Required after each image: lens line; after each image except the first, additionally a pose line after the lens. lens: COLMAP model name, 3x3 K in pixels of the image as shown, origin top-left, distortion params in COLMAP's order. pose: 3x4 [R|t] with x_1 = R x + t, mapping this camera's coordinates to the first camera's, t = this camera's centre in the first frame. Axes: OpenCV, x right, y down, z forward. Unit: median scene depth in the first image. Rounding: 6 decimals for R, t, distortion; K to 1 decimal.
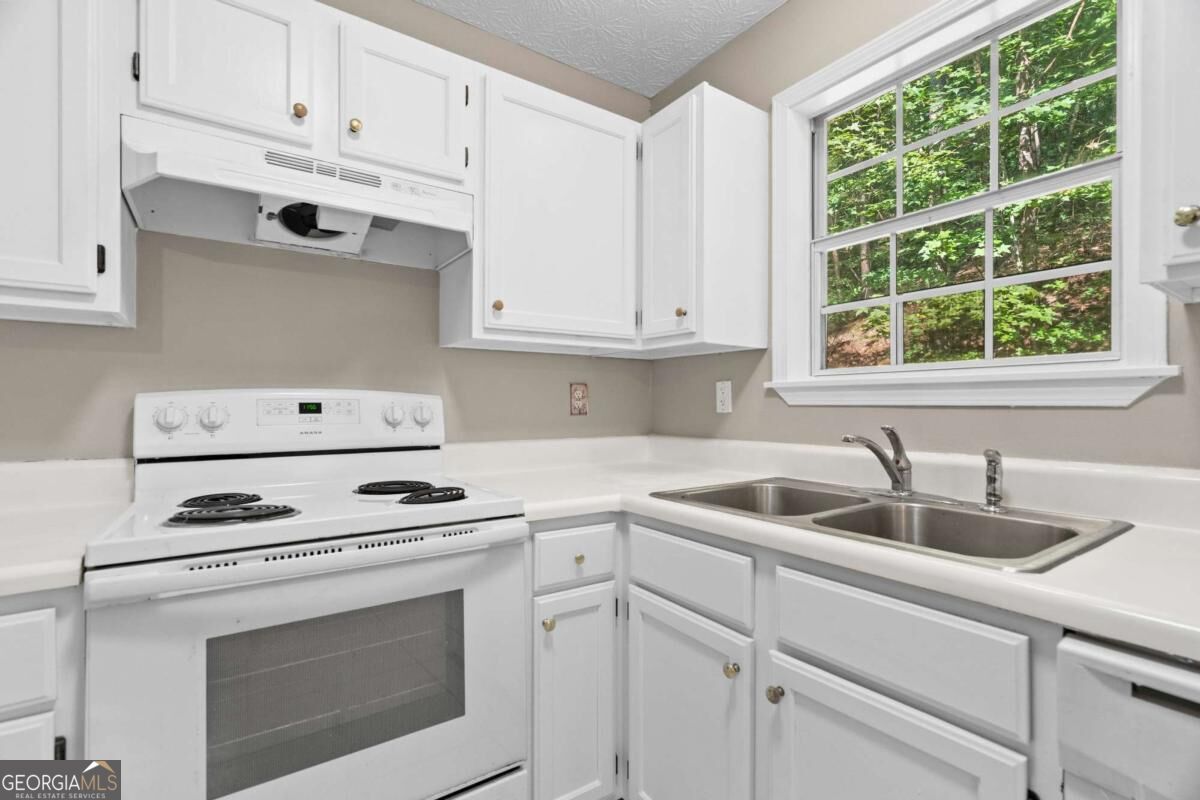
lens RADIAL K [[545.0, 0, 598.5], [0, 545.0, 403.6], [0, 0, 1]] dist [-0.000460, 0.000501]
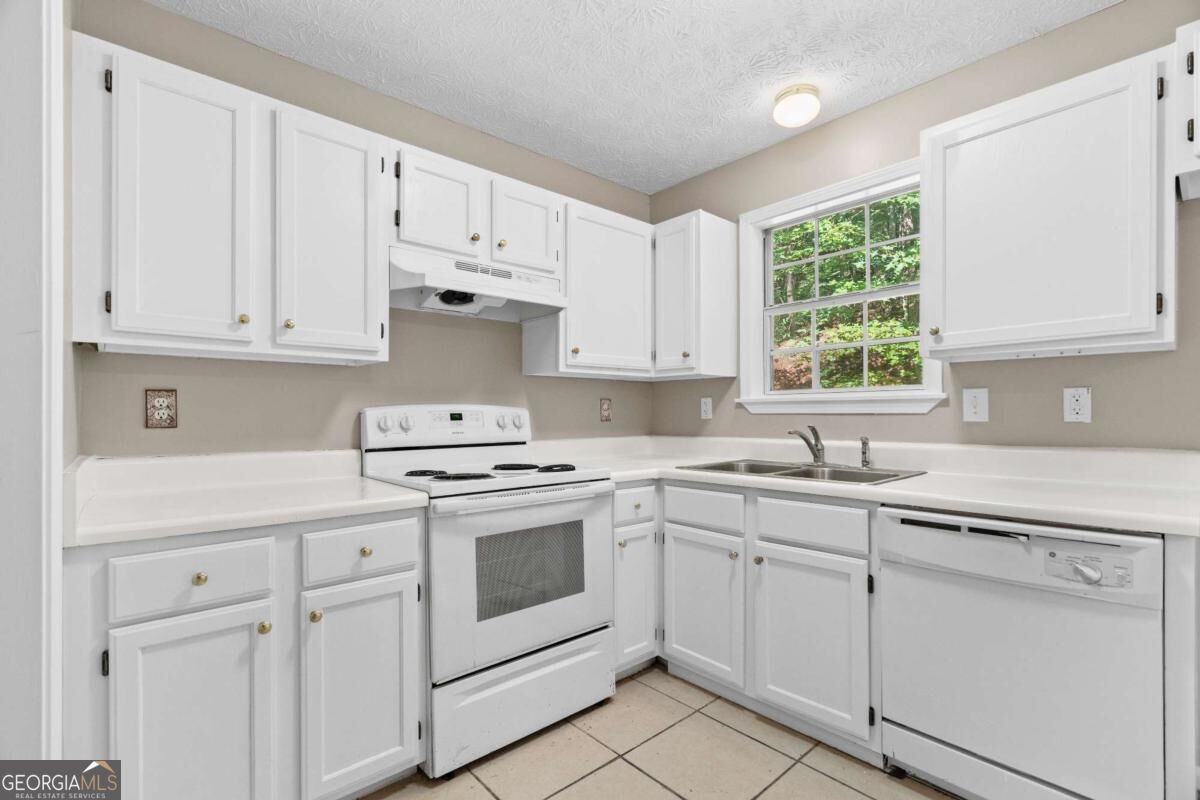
lens RADIAL K [[546.1, 0, 599.9], [0, 546.1, 412.6], [0, 0, 1]] dist [-0.003319, 0.000156]
pose [[0.992294, -0.004283, 0.123828, -0.332686], [0.004313, 0.999991, 0.000031, -0.002384], [-0.123827, 0.000503, 0.992304, -0.605900]]
